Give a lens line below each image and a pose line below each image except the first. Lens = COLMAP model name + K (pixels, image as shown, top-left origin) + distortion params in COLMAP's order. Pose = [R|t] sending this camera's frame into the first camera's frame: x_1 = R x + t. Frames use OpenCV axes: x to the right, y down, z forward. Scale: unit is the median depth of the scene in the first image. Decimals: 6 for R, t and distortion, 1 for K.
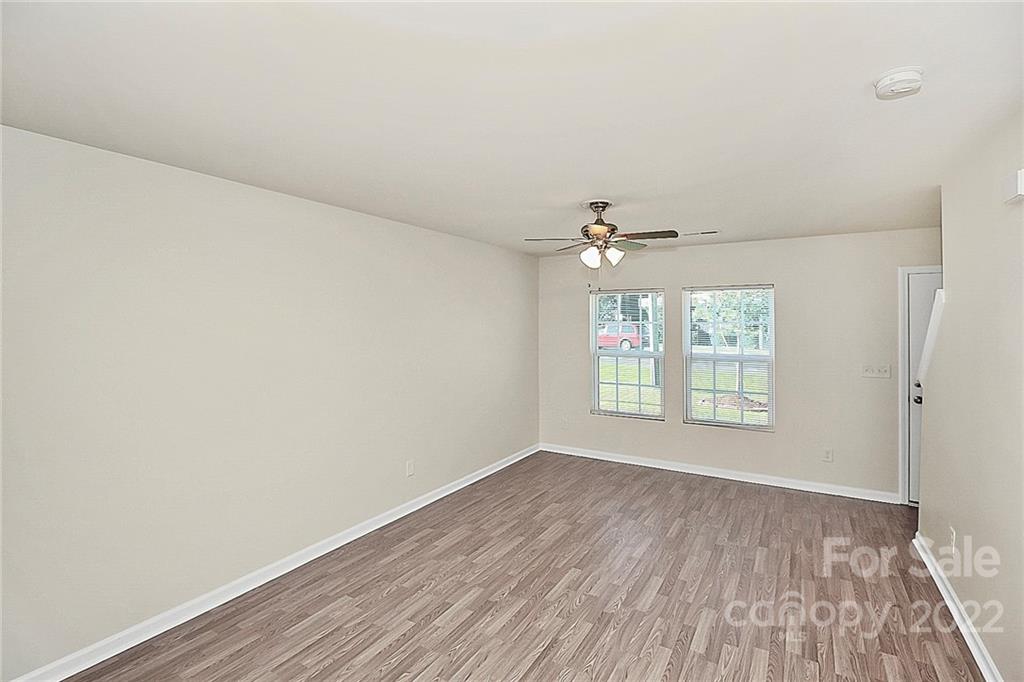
lens RADIAL K [[485.2, 0, 505.7], [0, 485.2, 322.0], [0, 0, 1]] dist [-0.015769, -0.000420]
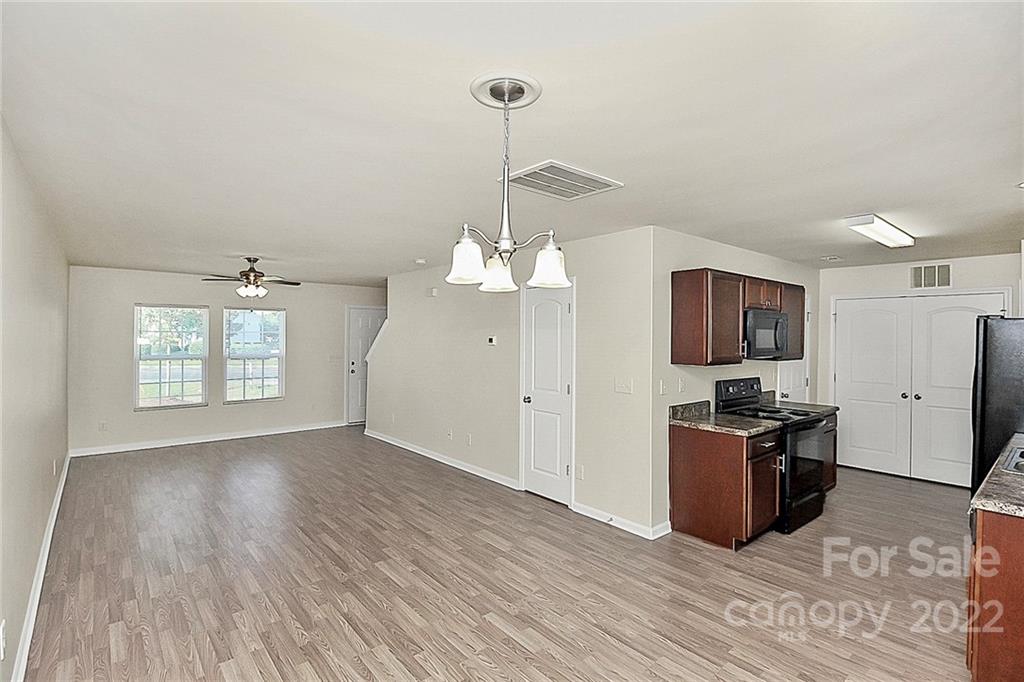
lens RADIAL K [[496.1, 0, 510.2], [0, 496.1, 330.7], [0, 0, 1]] dist [-0.016838, -0.000808]
pose [[0.319296, 0.009035, 0.947612, -0.994087], [-0.002462, 0.999959, -0.008704, 0.009557], [-0.947652, 0.000446, 0.319305, -0.322161]]
